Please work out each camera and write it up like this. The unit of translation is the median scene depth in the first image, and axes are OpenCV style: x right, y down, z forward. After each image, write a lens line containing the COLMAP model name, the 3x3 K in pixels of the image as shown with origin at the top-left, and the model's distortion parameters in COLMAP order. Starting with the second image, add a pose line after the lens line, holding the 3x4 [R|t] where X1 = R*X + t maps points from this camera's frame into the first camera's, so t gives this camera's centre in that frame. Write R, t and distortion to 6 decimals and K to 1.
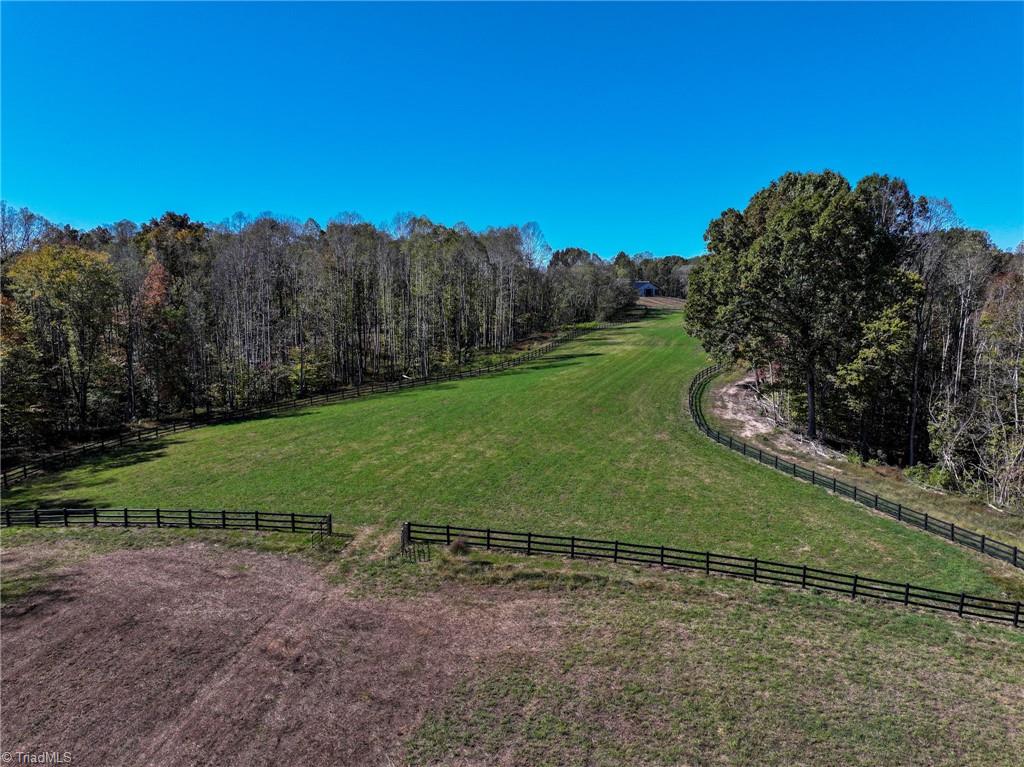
lens RADIAL K [[724.4, 0, 512.0], [0, 724.4, 383.5], [0, 0, 1]] dist [-0.000307, 0.023735]
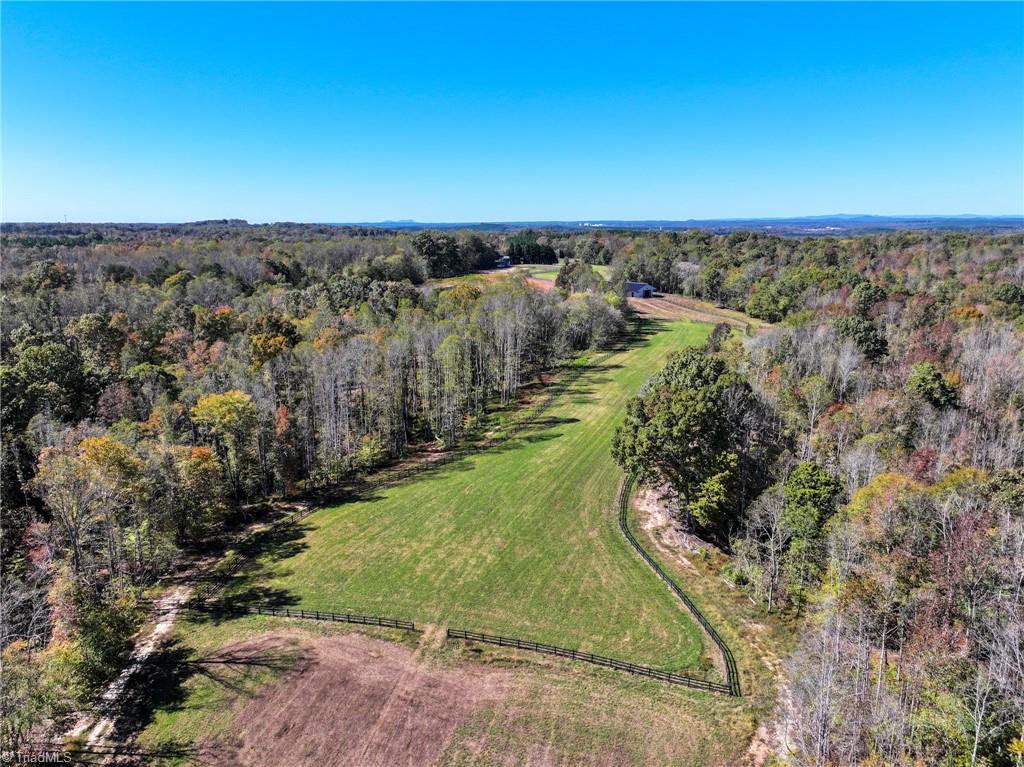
lens RADIAL K [[709.3, 0, 503.8], [0, 709.3, 383.5], [0, 0, 1]] dist [0.004905, 0.001223]
pose [[0.999046, -0.001407, -0.043651, 0.141422], [0.005124, 0.996354, 0.085158, -0.835421], [0.043372, -0.085300, 0.995411, -1.254831]]
